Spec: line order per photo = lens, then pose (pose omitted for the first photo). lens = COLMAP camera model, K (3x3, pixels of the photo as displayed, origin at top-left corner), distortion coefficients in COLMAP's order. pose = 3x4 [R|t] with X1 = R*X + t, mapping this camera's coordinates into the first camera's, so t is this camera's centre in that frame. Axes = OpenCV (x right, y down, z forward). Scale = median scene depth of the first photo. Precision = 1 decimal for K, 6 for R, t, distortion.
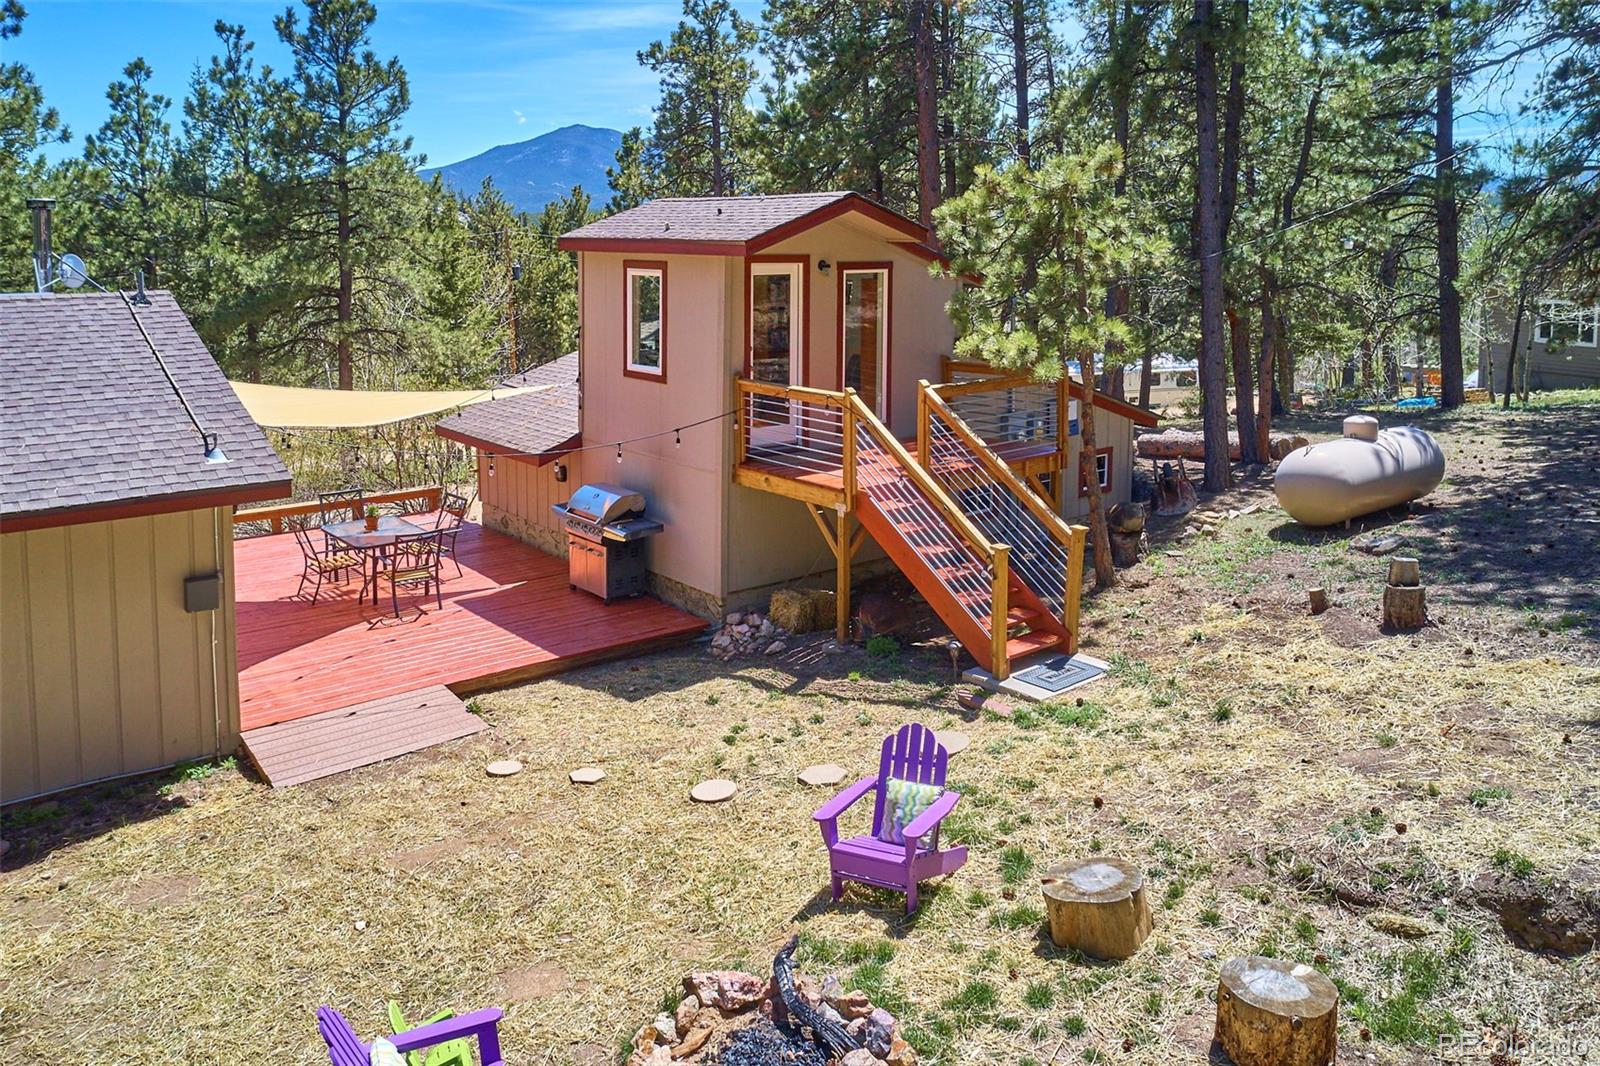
lens RADIAL K [[1215.2, 0, 783.7], [0, 1215.2, 531.0], [0, 0, 1]] dist [-0.035409, 0.007385]
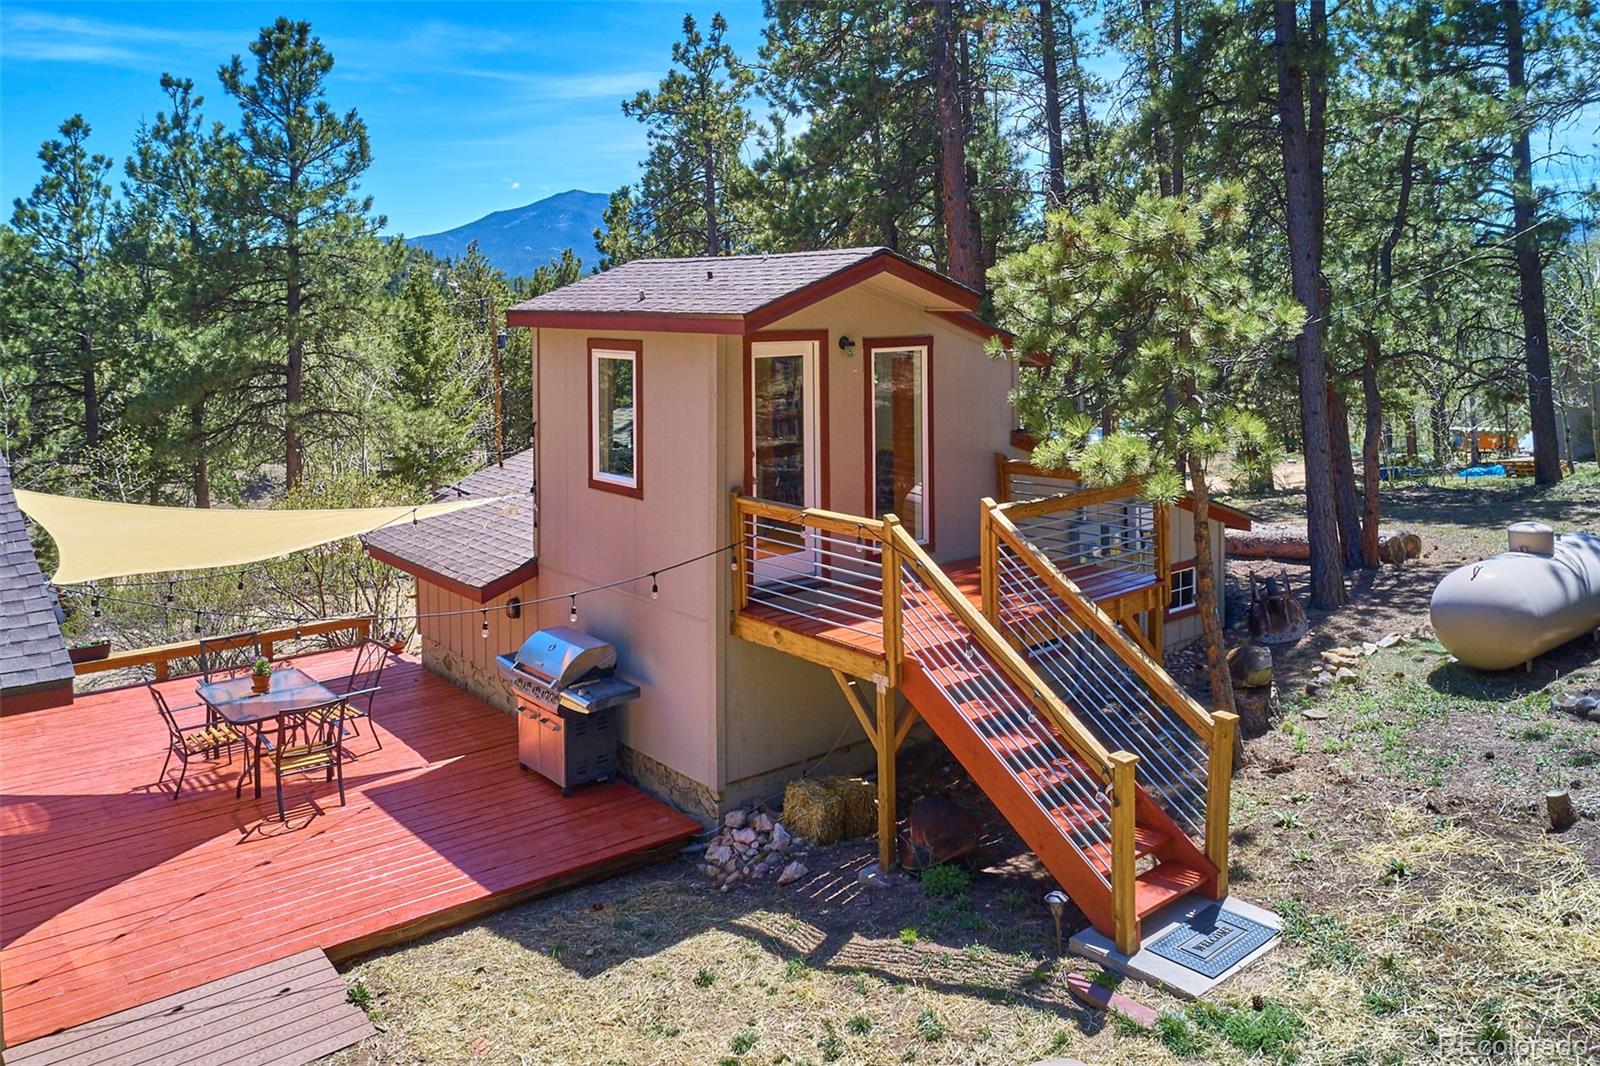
lens RADIAL K [[1221.6, 0, 800.0], [0, 1221.6, 533.0], [0, 0, 1]] dist [-0.028672, 0.000226]
pose [[0.999822, -0.014499, 0.012111, -0.007297], [0.015063, 0.998742, -0.047836, -0.061881], [-0.011402, 0.048010, 0.998782, 0.232337]]
